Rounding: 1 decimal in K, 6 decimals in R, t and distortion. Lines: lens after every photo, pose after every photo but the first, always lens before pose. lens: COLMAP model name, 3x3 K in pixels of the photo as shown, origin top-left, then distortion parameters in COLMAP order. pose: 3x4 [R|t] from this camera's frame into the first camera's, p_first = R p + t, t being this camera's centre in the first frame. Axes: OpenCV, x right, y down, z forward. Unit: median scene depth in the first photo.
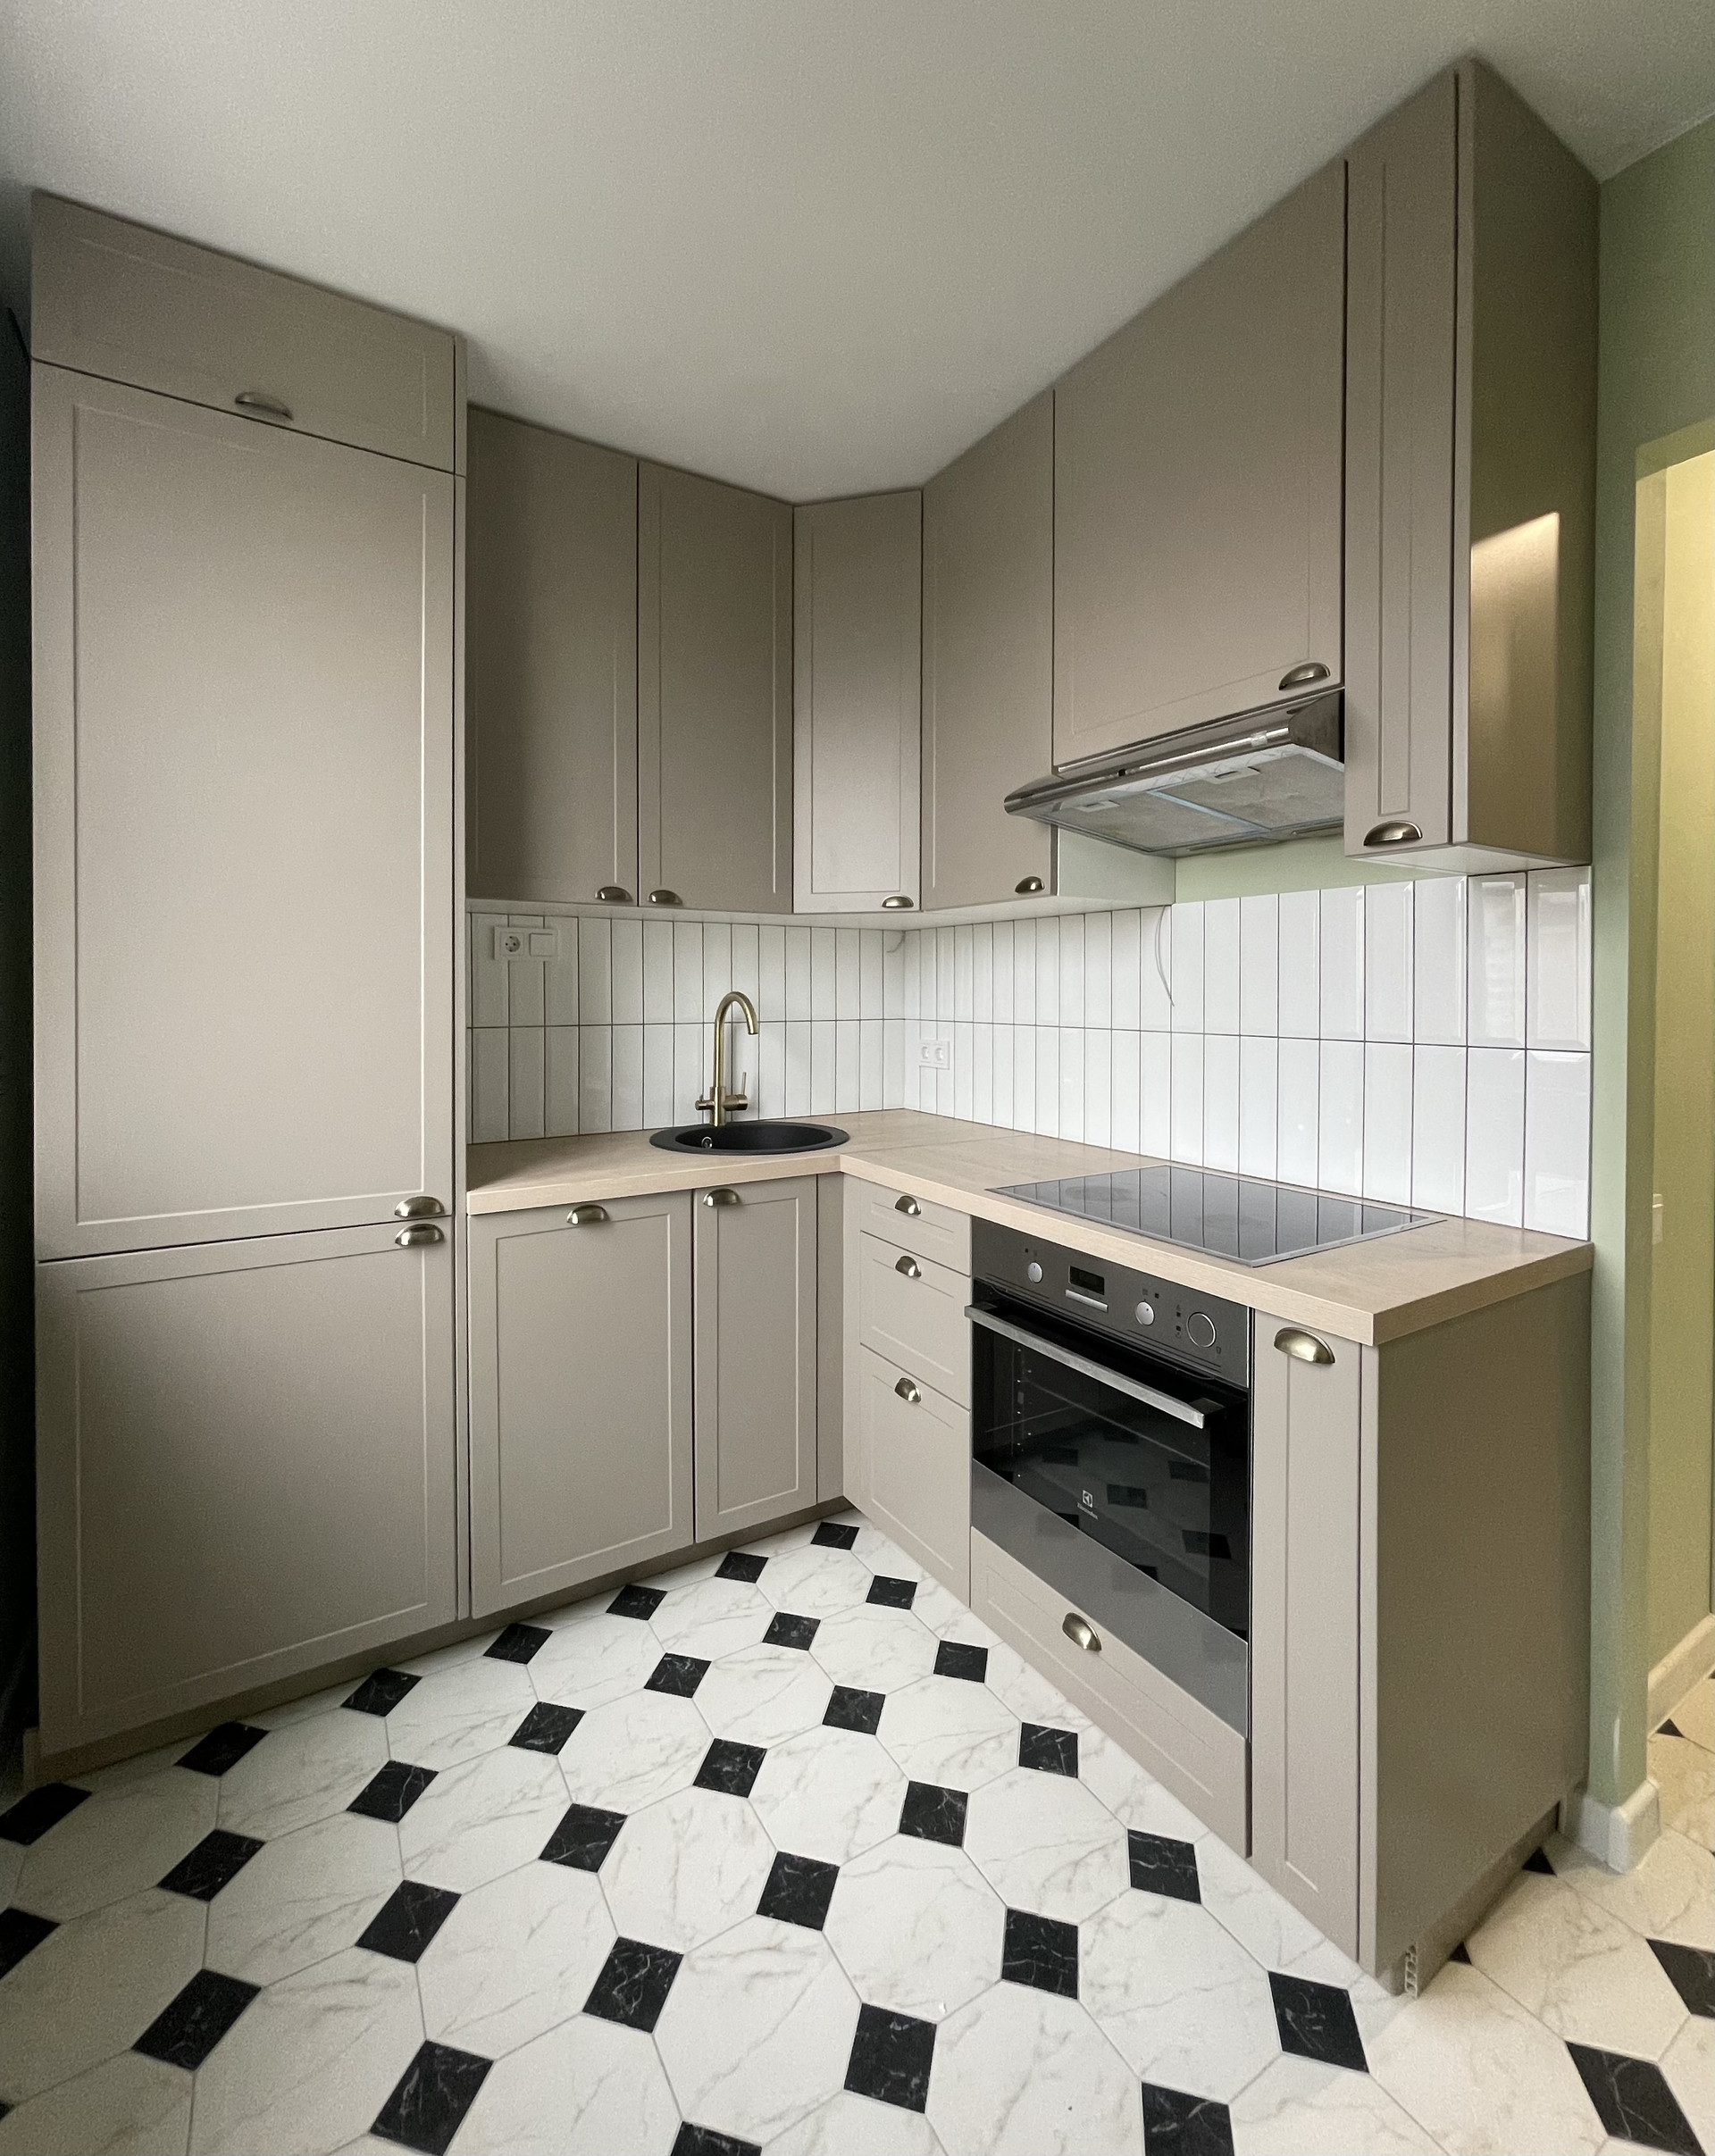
lens RADIAL K [[929.6, 0, 831.5], [0, 929.6, 1002.3], [0, 0, 1]] dist [-0.000335, 0.000653]
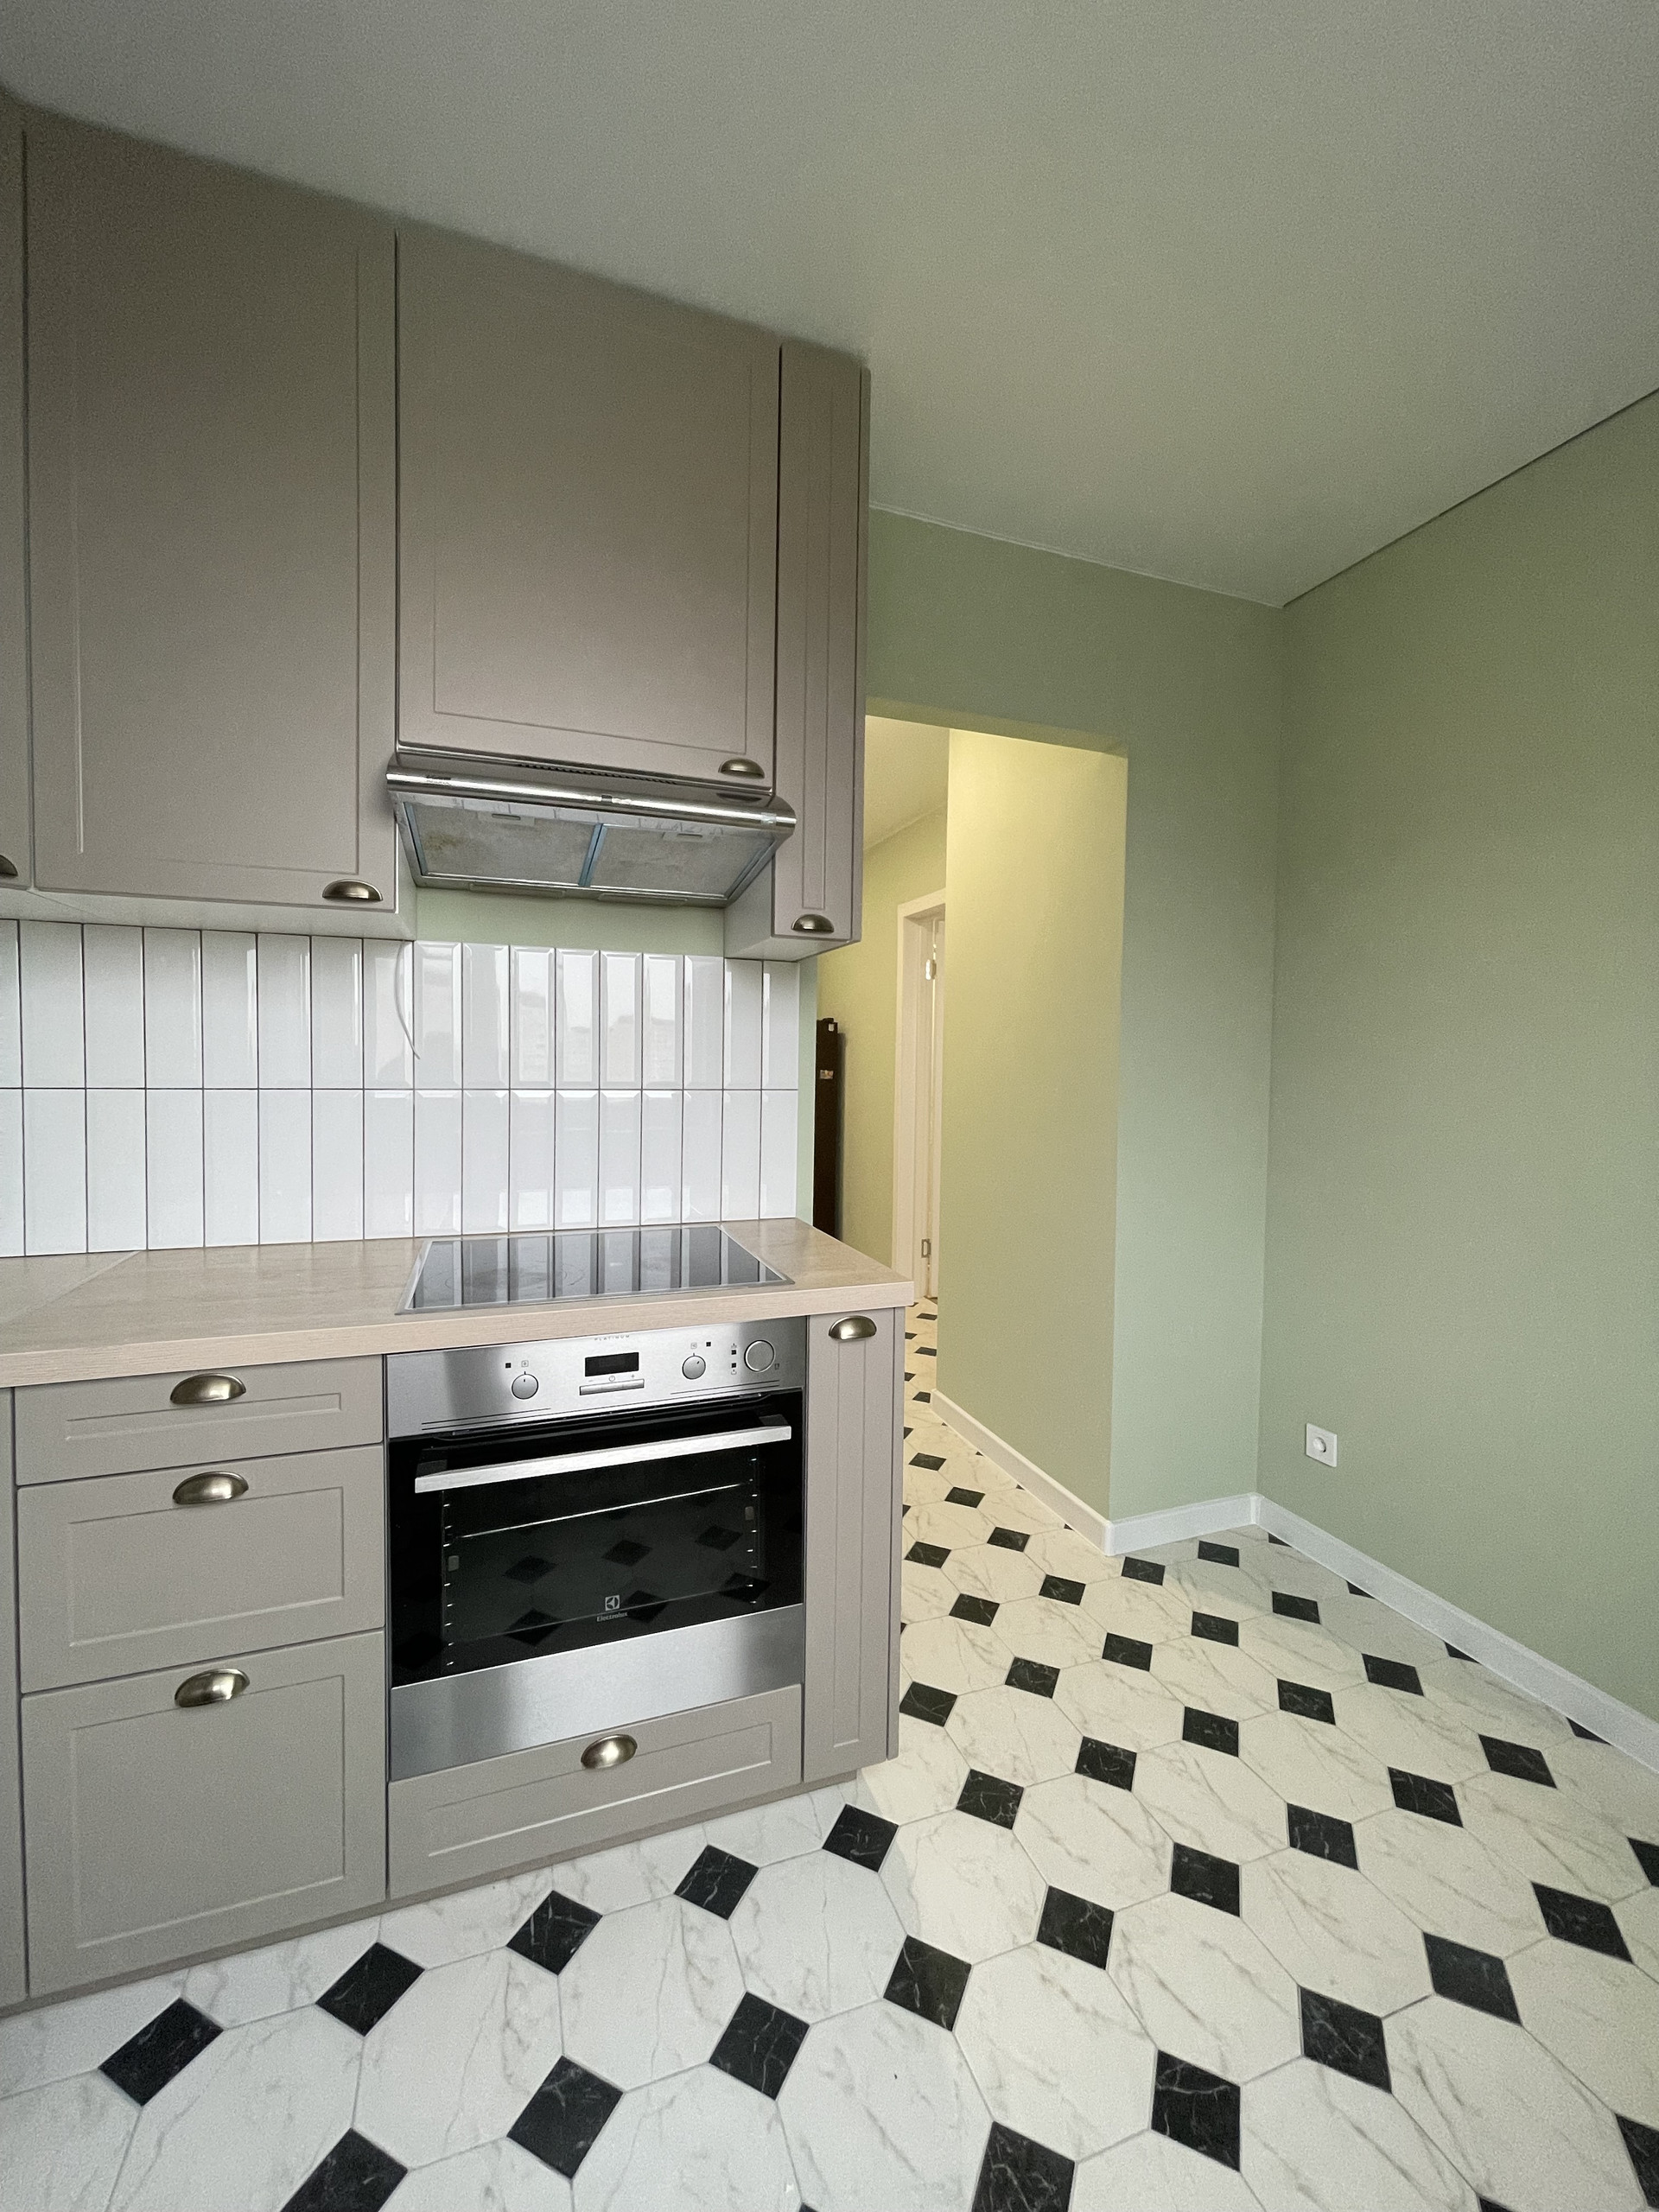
lens RADIAL K [[910.8, 0, 818.4], [0, 910.8, 1092.9], [0, 0, 1]] dist [0.000036, 0.001333]
pose [[0.171518, -0.034956, 0.984561, -0.504815], [-0.002182, 0.999354, 0.035861, 0.005481], [-0.985179, -0.008299, 0.171331, 0.604851]]
